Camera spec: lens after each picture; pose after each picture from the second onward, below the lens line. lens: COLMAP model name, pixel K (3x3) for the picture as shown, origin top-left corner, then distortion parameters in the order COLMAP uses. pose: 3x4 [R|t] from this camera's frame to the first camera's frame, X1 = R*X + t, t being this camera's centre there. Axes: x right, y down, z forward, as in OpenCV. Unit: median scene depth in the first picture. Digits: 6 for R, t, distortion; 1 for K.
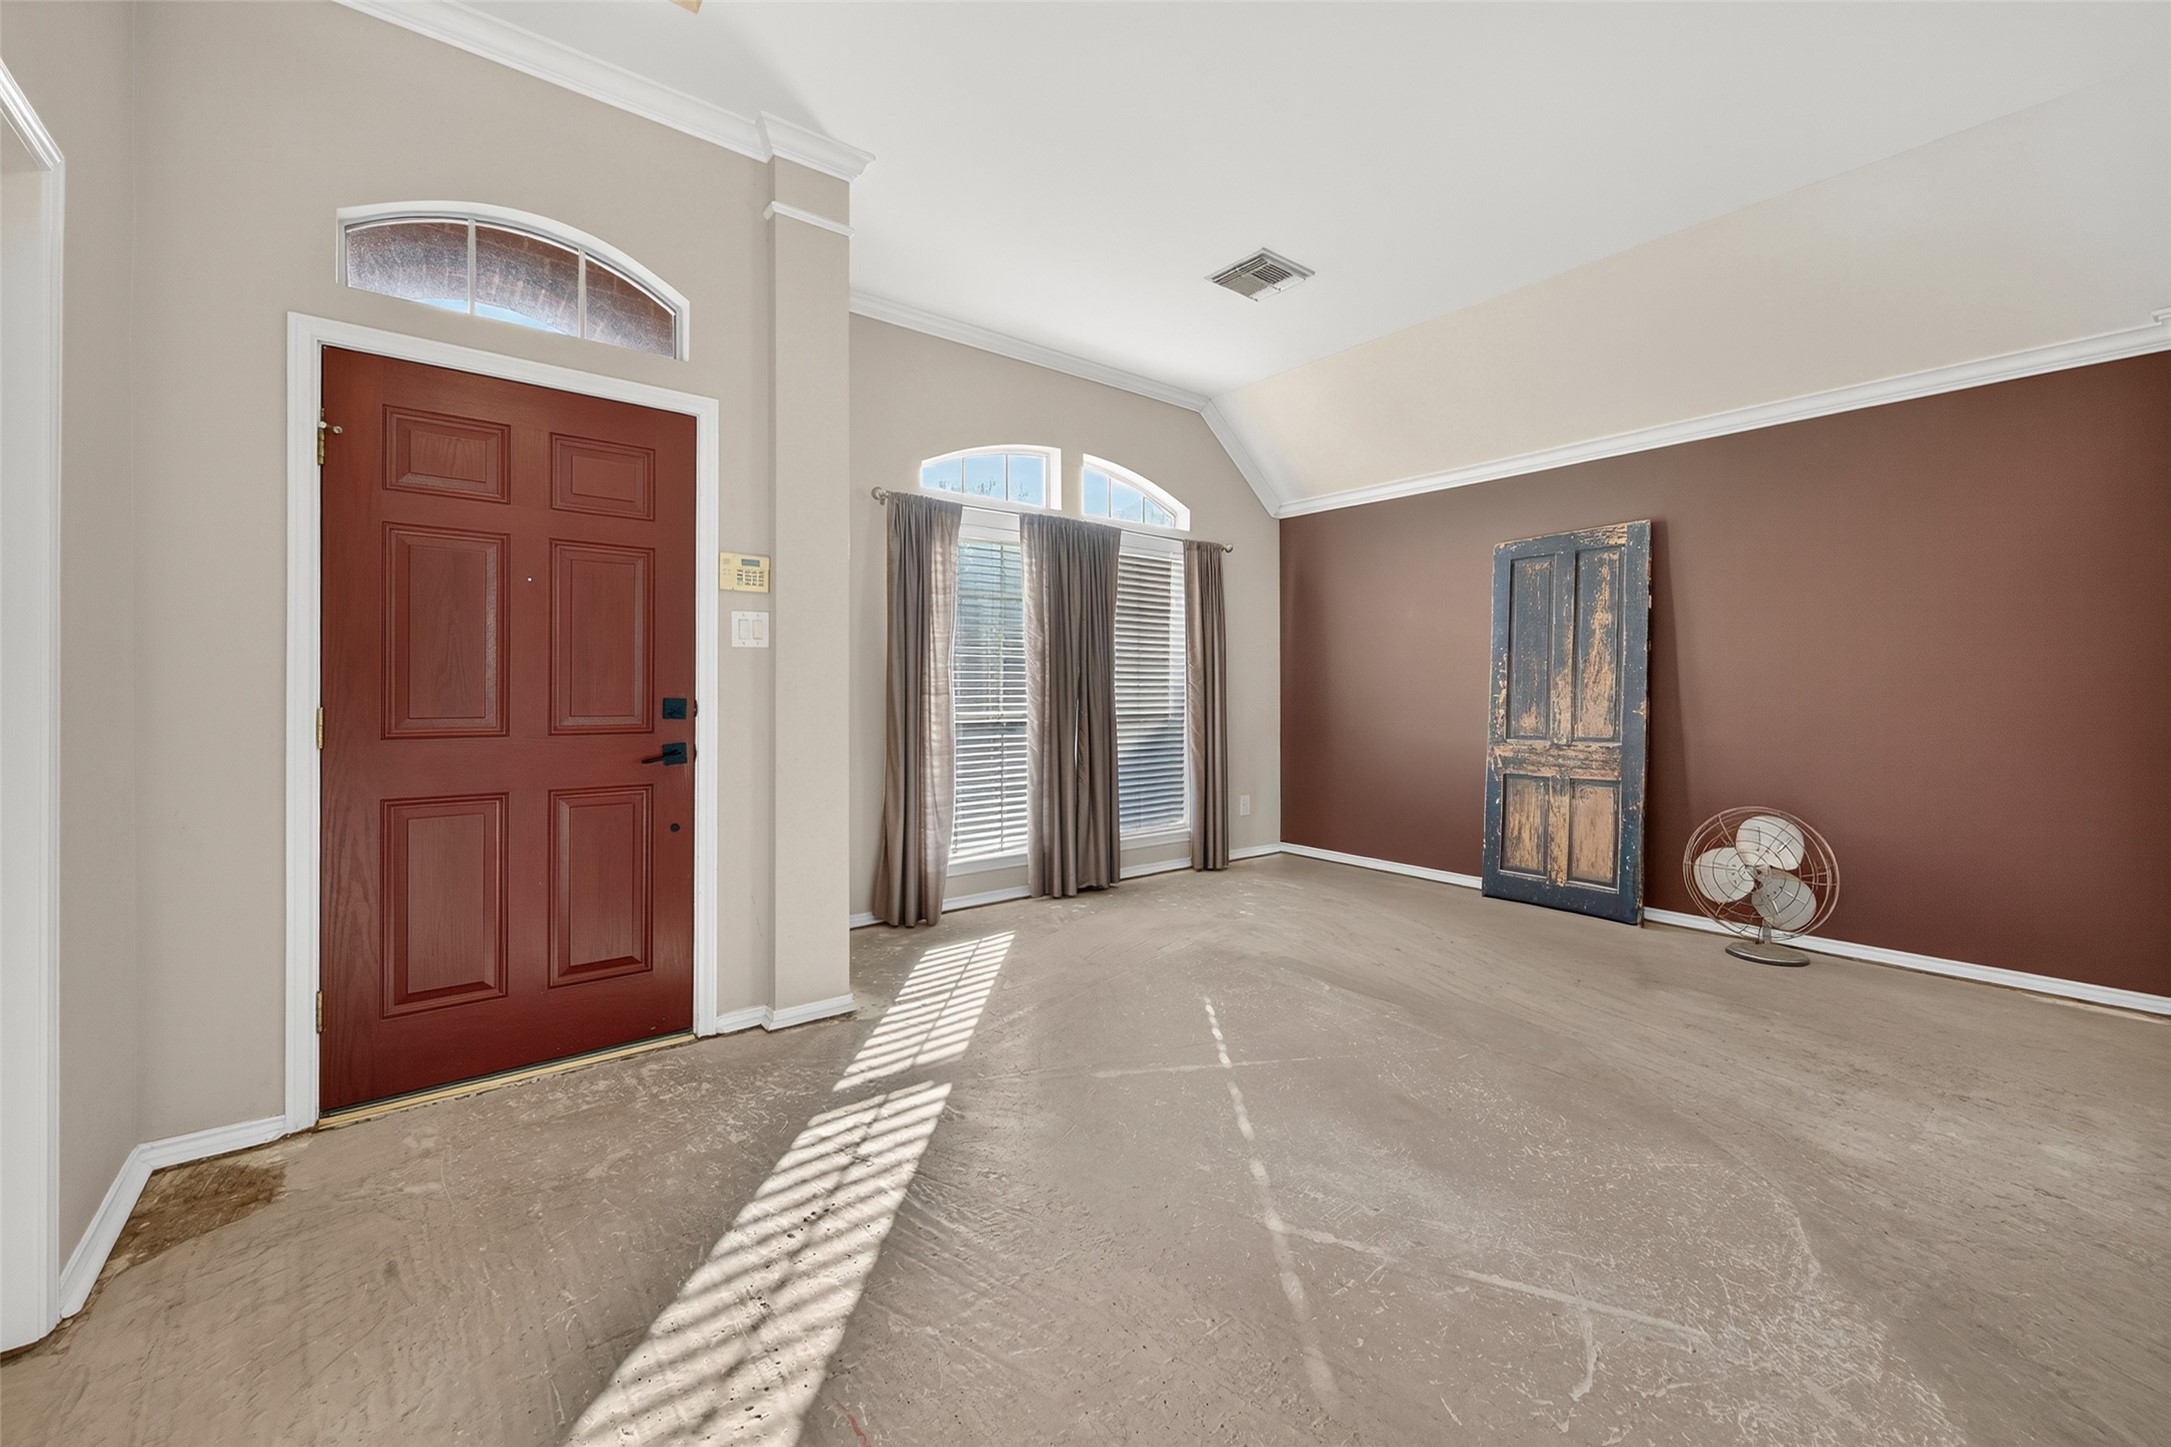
lens RADIAL K [[852.1, 0, 1086.6], [0, 852.1, 705.6], [0, 0, 1]] dist [0.008944, -0.001431]
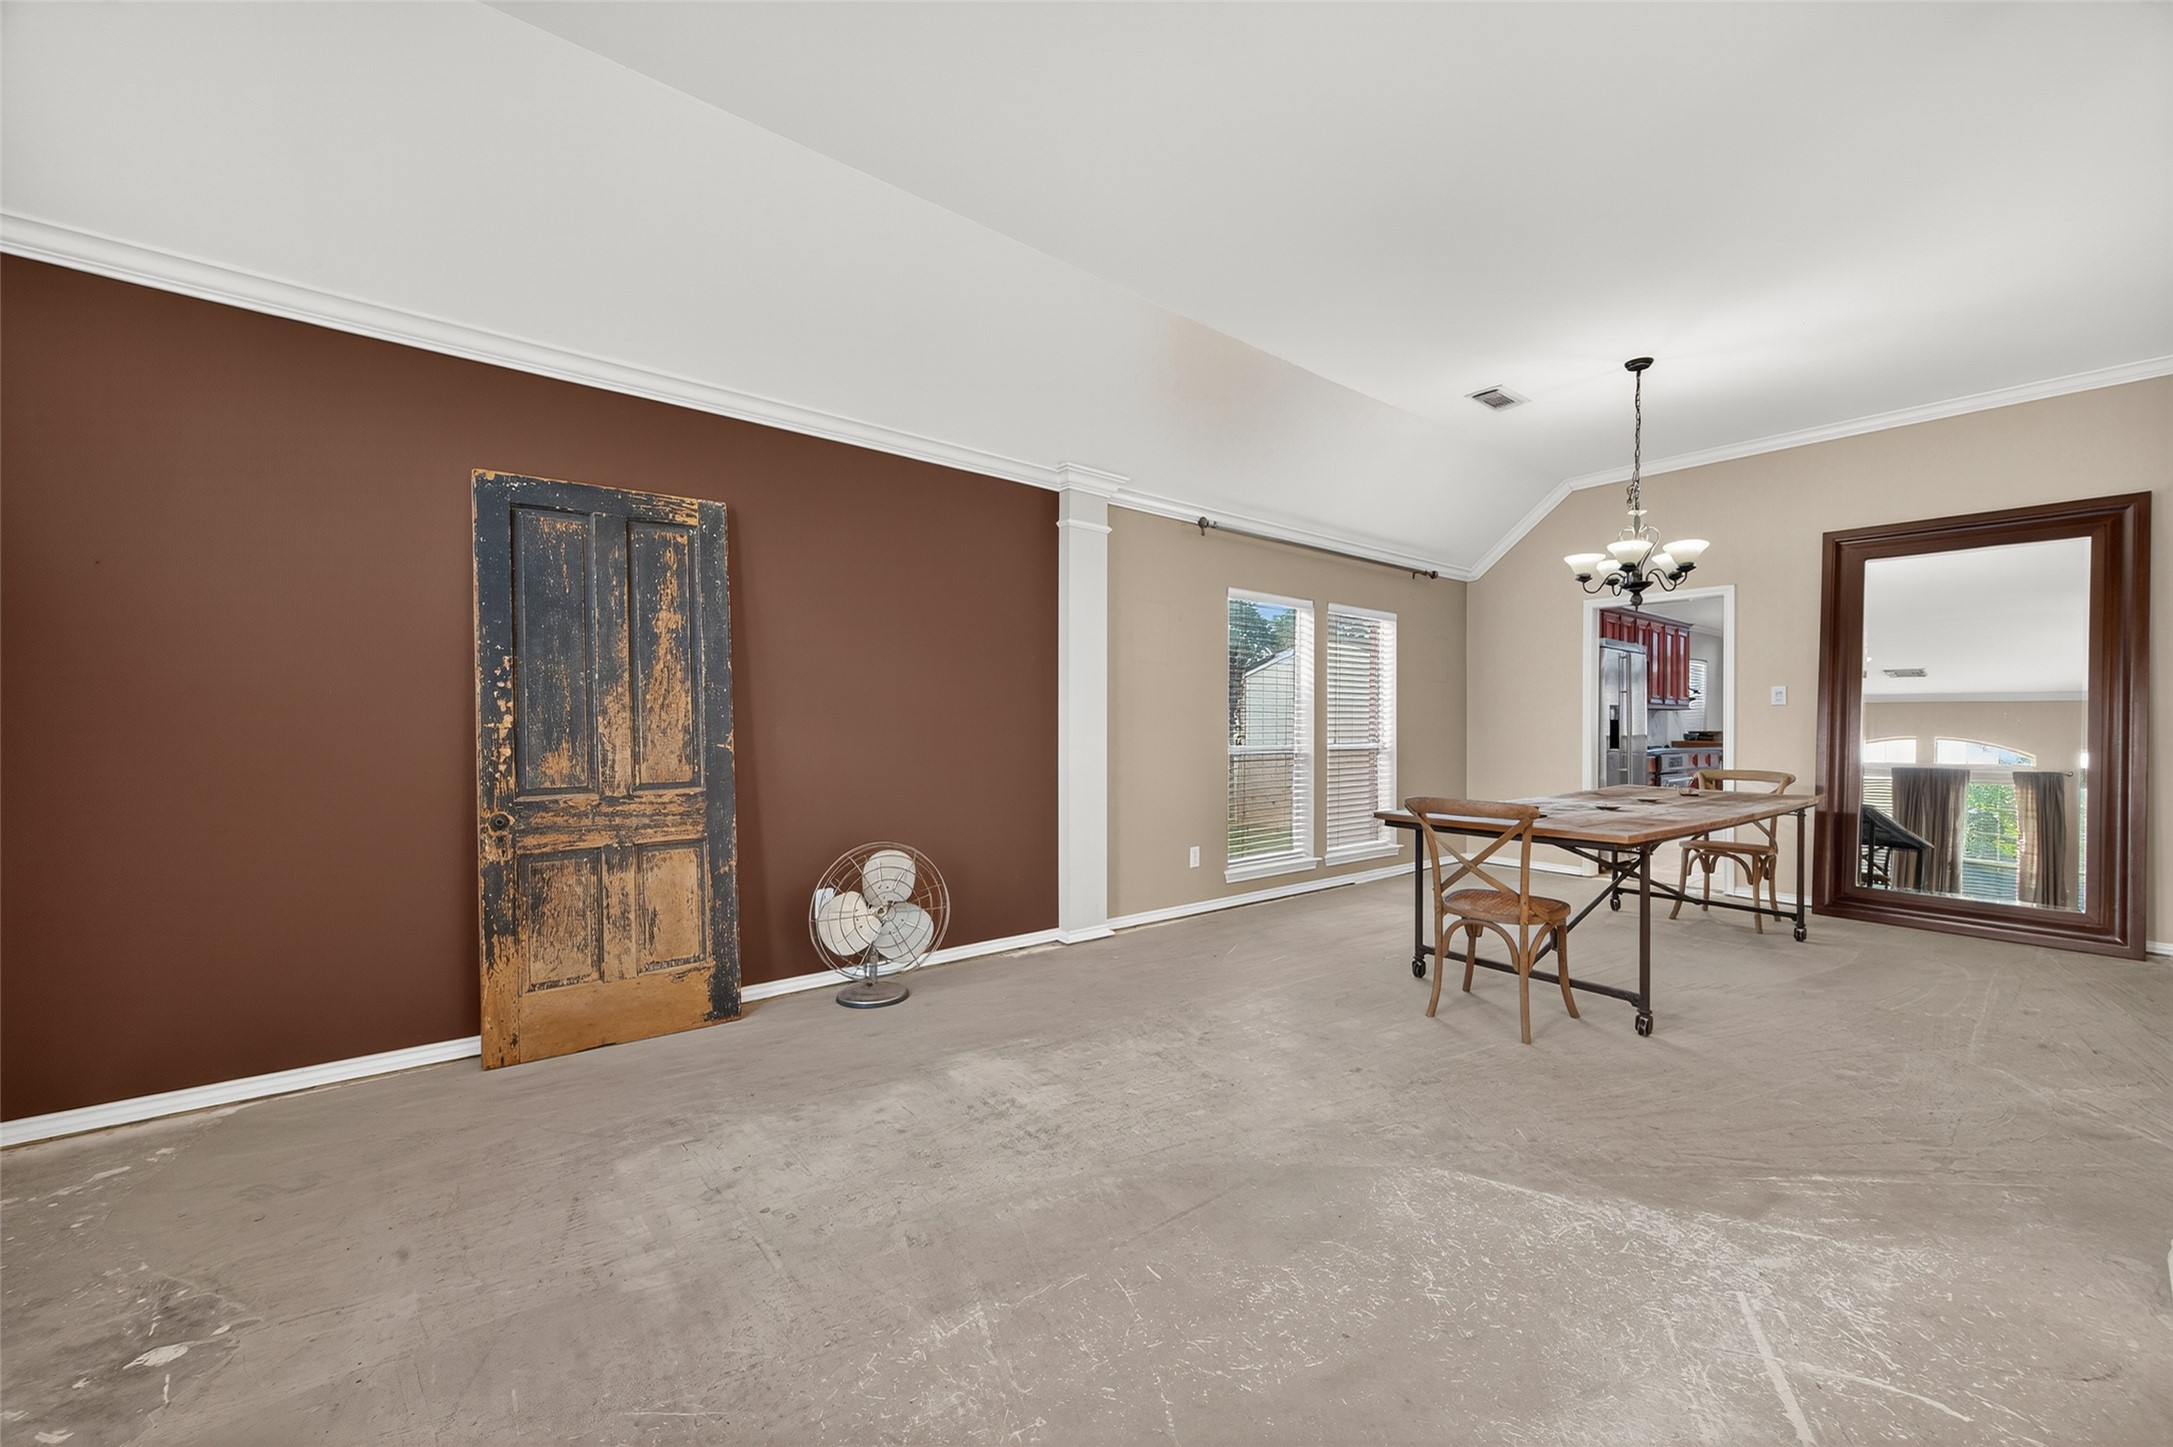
lens RADIAL K [[852.9, 0, 1087.2], [0, 852.9, 729.6], [0, 0, 1]] dist [0.008944, -0.001431]
pose [[-0.015556, -0.011812, 0.999809, -0.137274], [0.009936, 0.999879, 0.011967, -0.012966], [-0.999830, 0.010120, -0.015436, 0.651117]]
